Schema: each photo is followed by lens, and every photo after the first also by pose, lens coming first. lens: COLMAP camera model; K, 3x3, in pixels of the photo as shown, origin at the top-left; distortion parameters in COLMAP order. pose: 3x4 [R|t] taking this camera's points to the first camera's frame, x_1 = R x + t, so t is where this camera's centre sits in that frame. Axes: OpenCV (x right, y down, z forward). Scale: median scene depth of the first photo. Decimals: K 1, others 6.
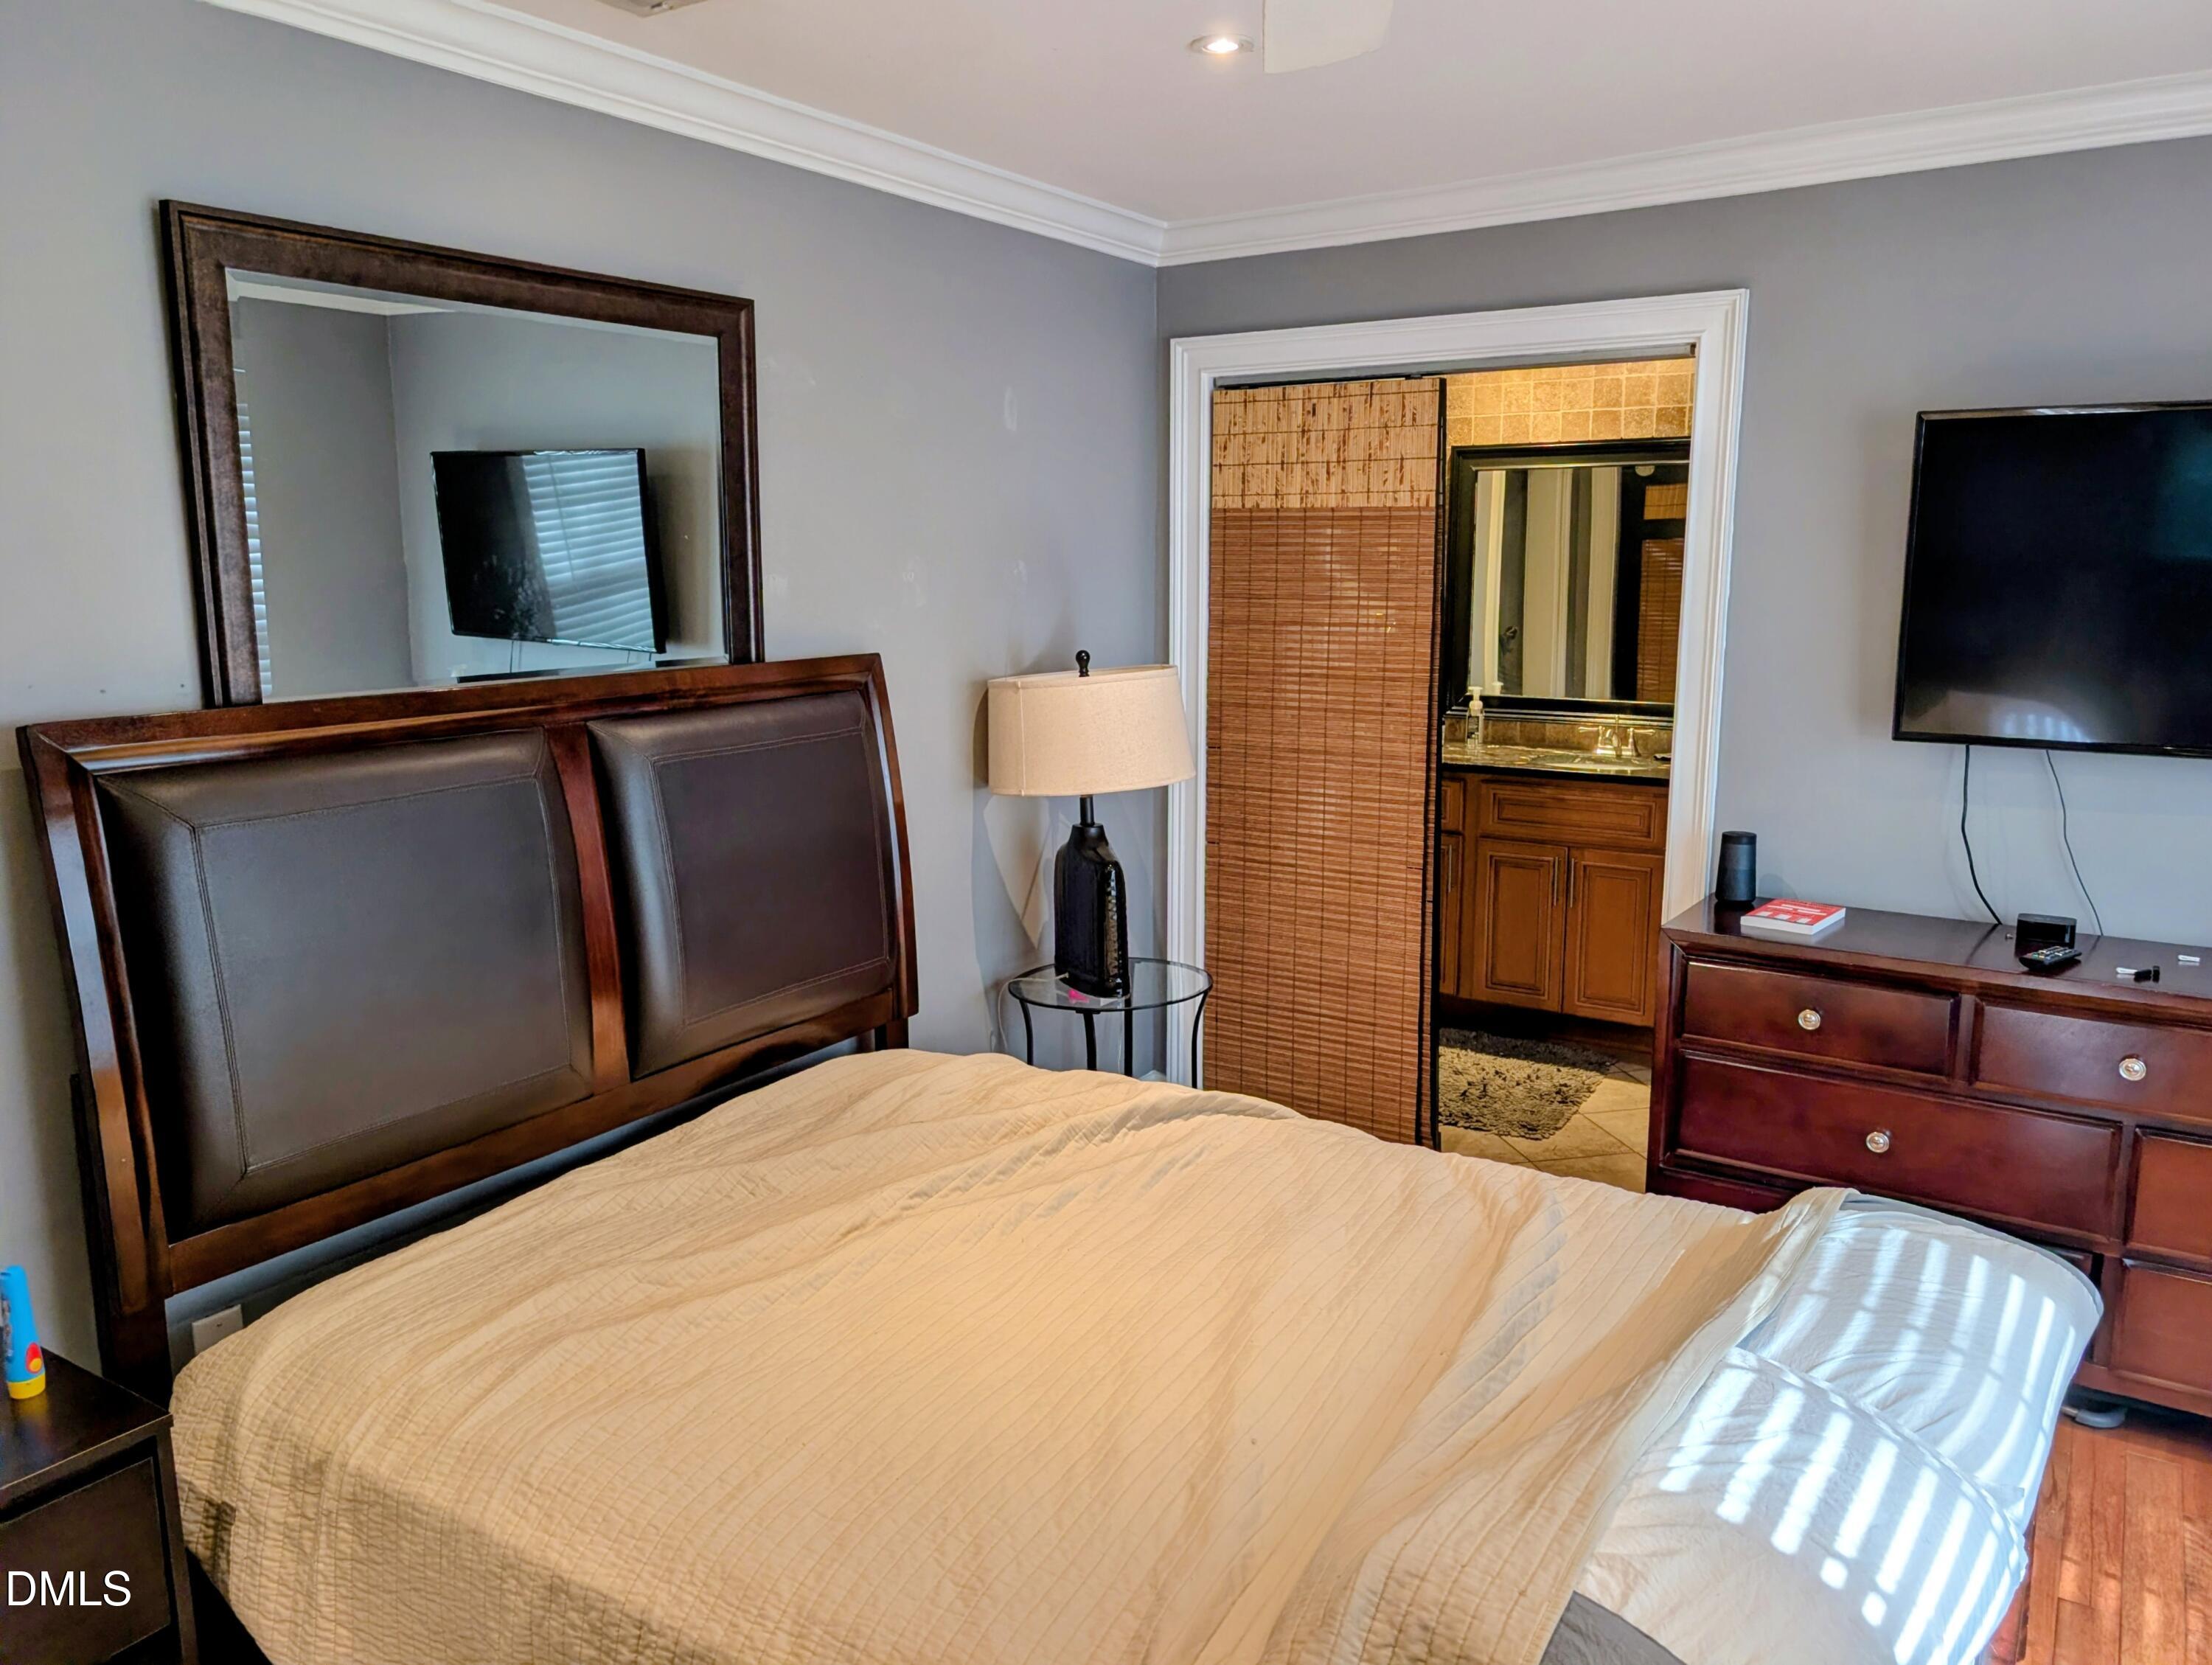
lens RADIAL K [[1582.4, 0, 1106.0], [0, 1582.4, 832.5], [0, 0, 1]] dist [0.044394, -0.002979]
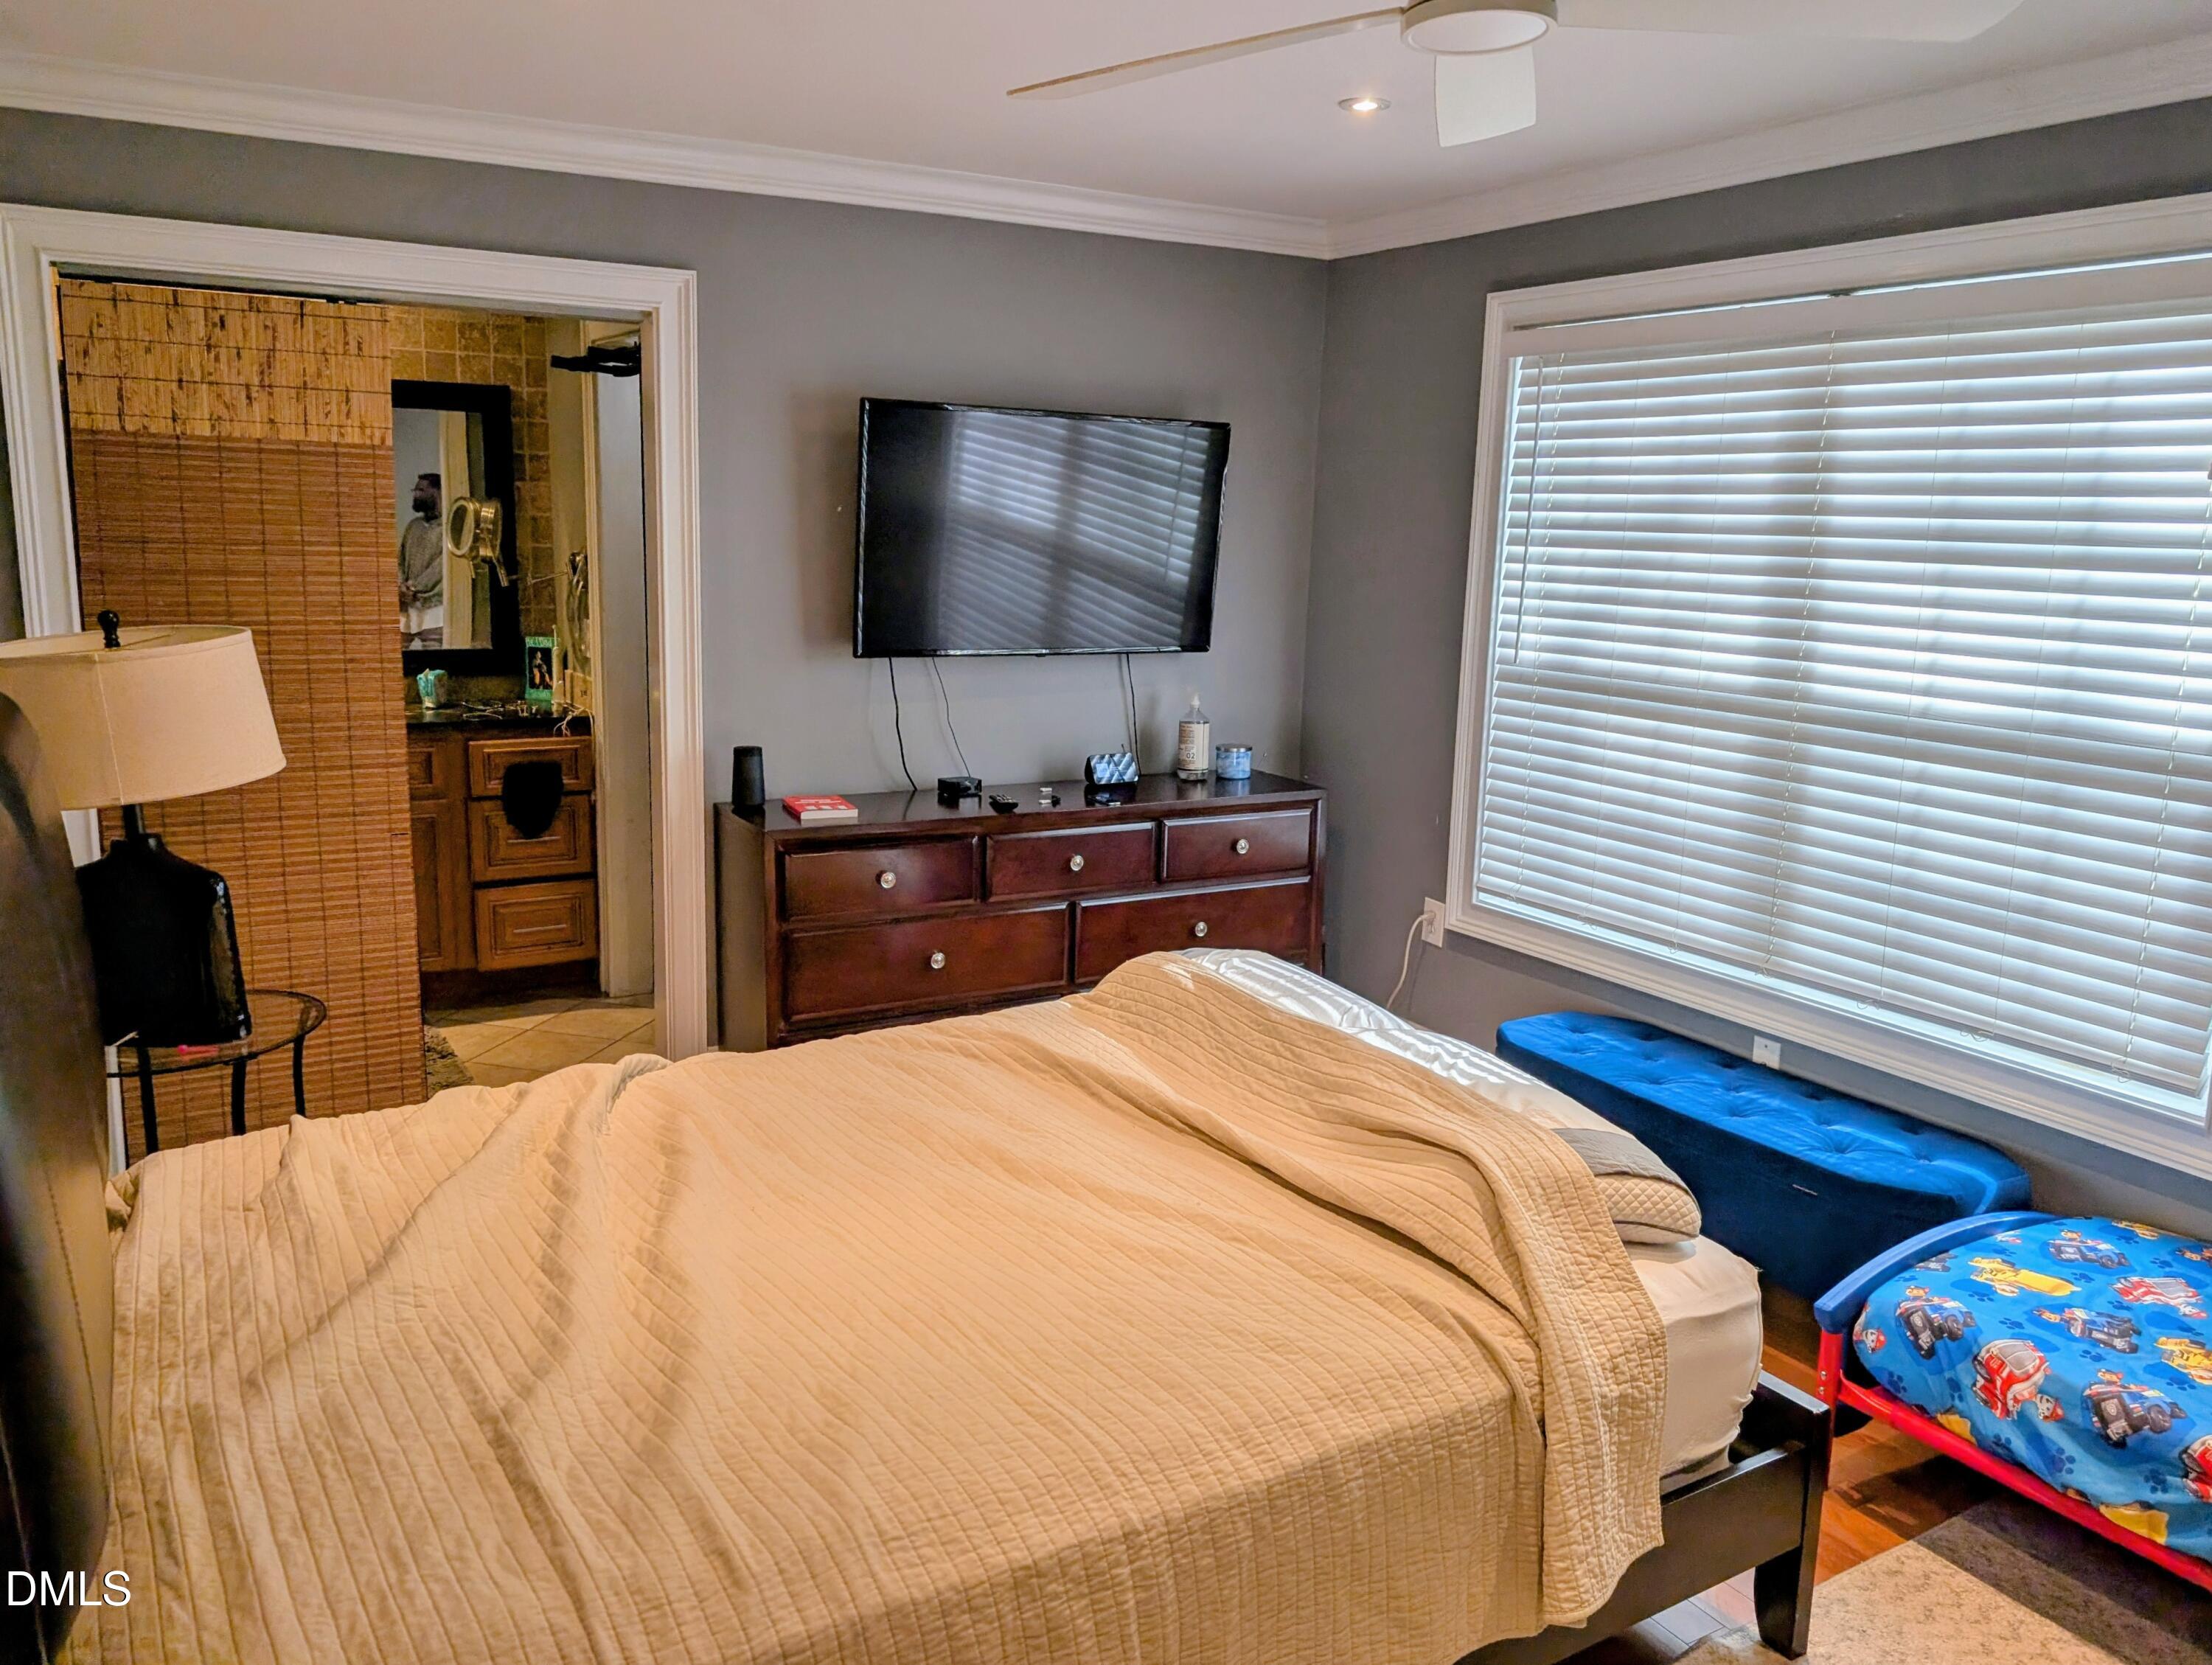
lens RADIAL K [[1616.4, 0, 1106.0], [0, 1616.4, 832.5], [0, 0, 1]] dist [-0.003109, -0.006863]
pose [[0.437947, -0.159036, 0.884822, -0.472294], [0.127387, 0.985275, 0.114040, -0.034553], [-0.889930, 0.062771, 0.451757, 0.204856]]
